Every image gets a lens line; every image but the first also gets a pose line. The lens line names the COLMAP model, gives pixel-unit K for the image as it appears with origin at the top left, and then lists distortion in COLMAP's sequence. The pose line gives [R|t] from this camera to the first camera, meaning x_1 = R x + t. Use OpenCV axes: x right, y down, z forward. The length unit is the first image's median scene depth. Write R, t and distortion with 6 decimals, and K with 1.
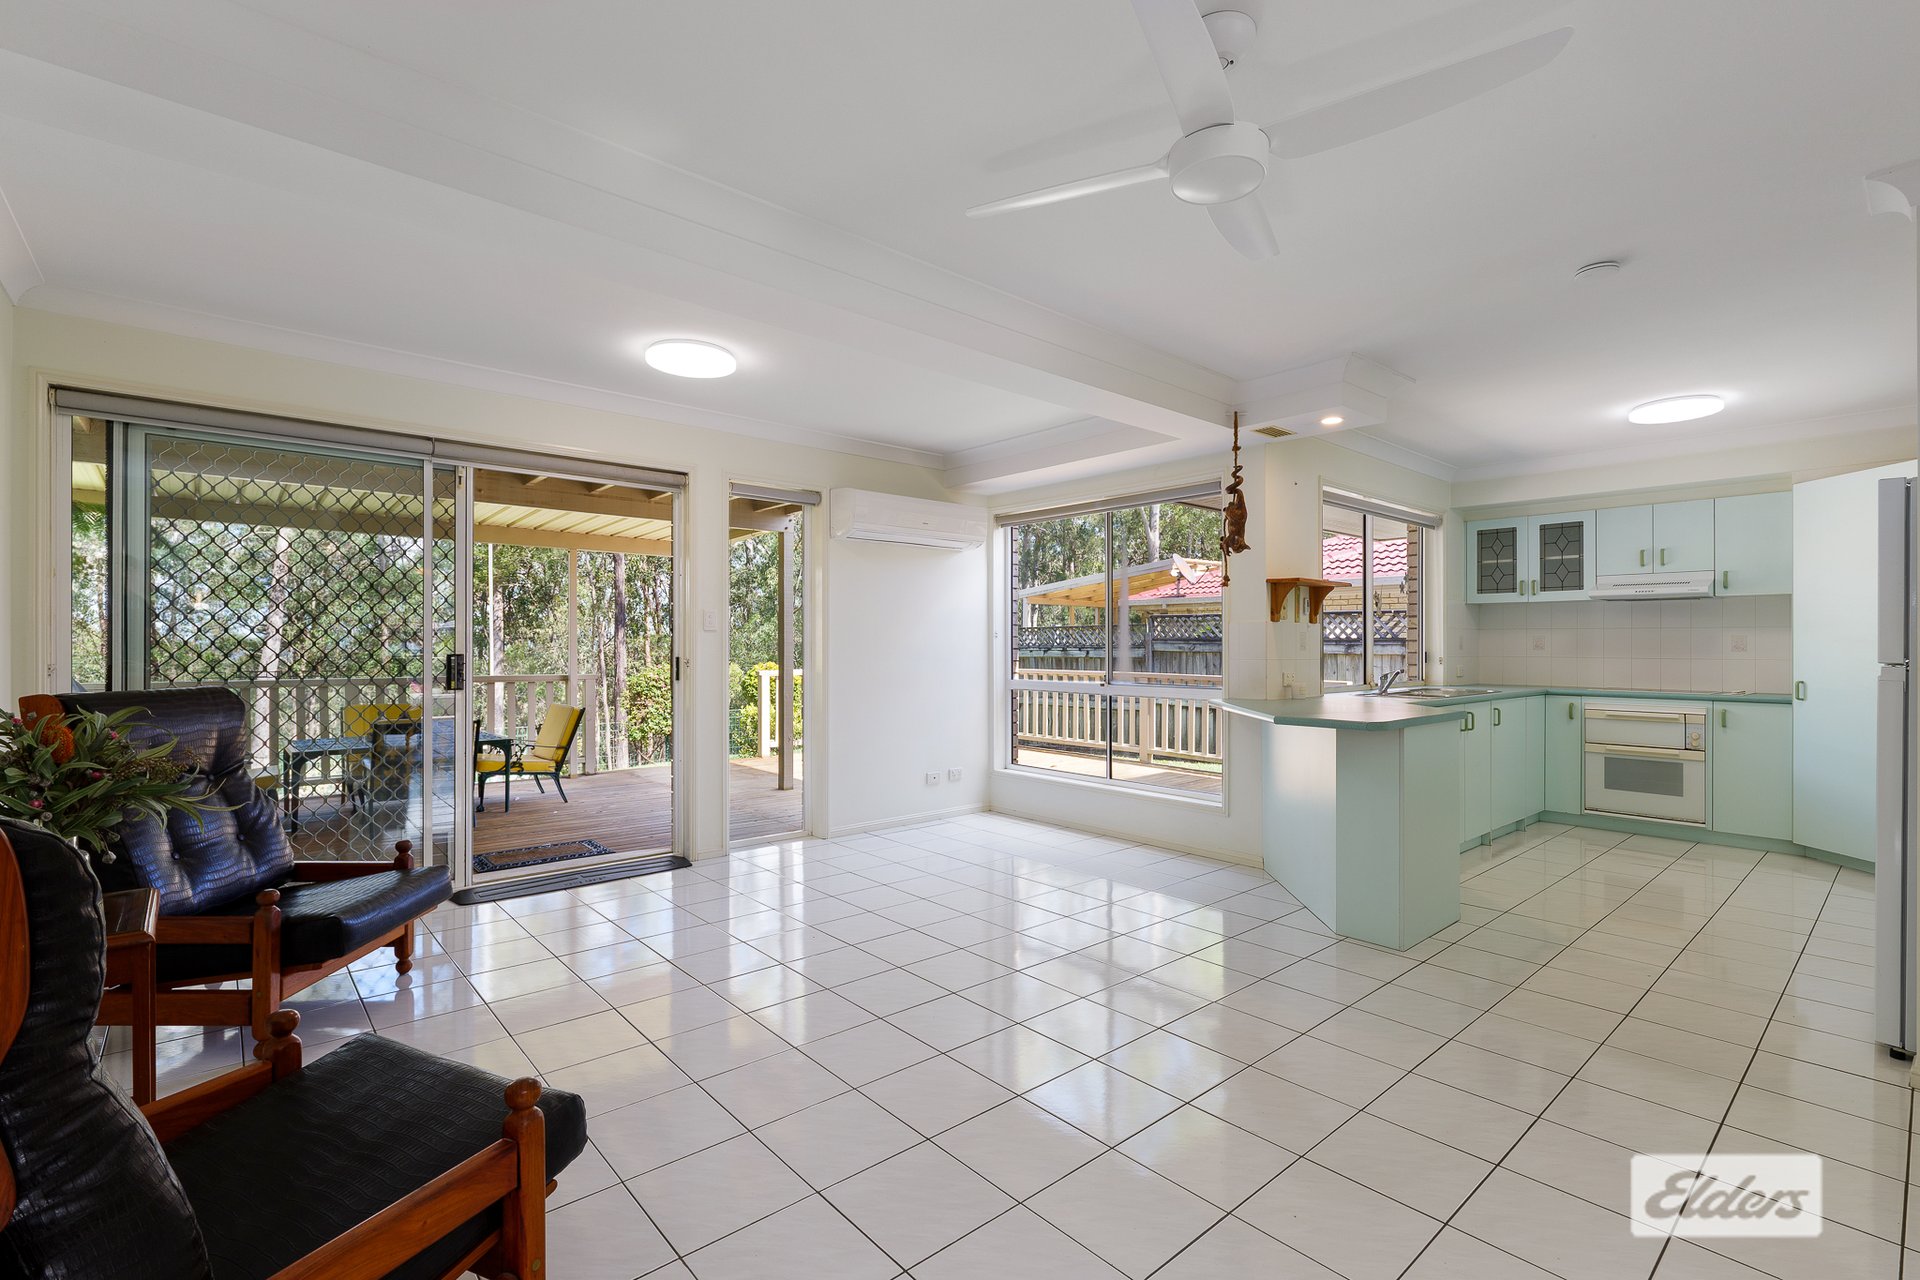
lens RADIAL K [[863.8, 0, 954.8], [0, 863.8, 642.1], [0, 0, 1]] dist [-0.000959, 0.000159]
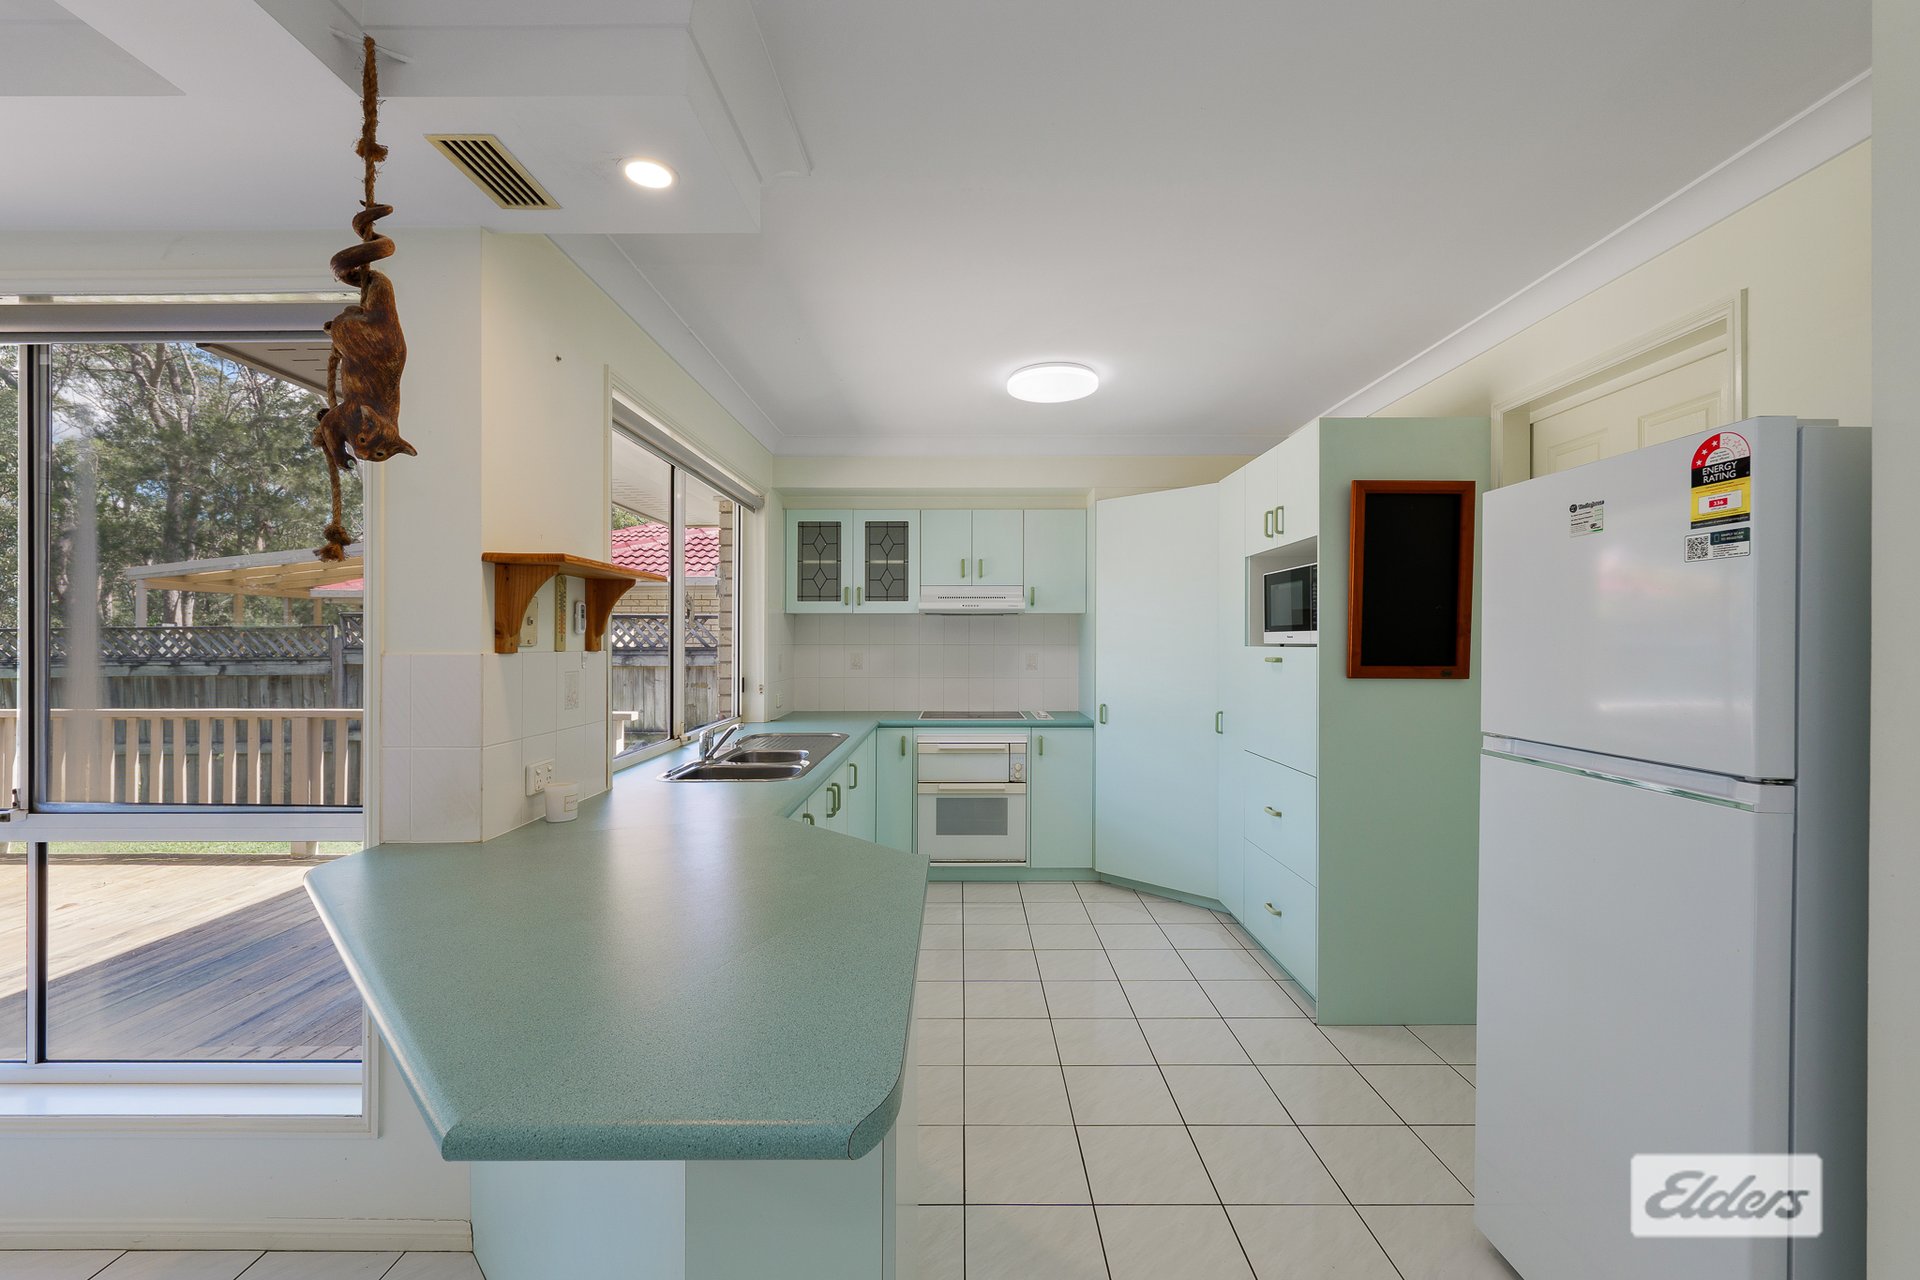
lens RADIAL K [[783.8, 0, 959.9], [0, 783.8, 639.2], [0, 0, 1]] dist [-0.007305, -0.000118]
pose [[0.662439, -0.001698, 0.749114, 0.185262], [-0.000865, 0.999995, 0.003032, -0.026121], [-0.749115, -0.002657, 0.662435, 0.463506]]
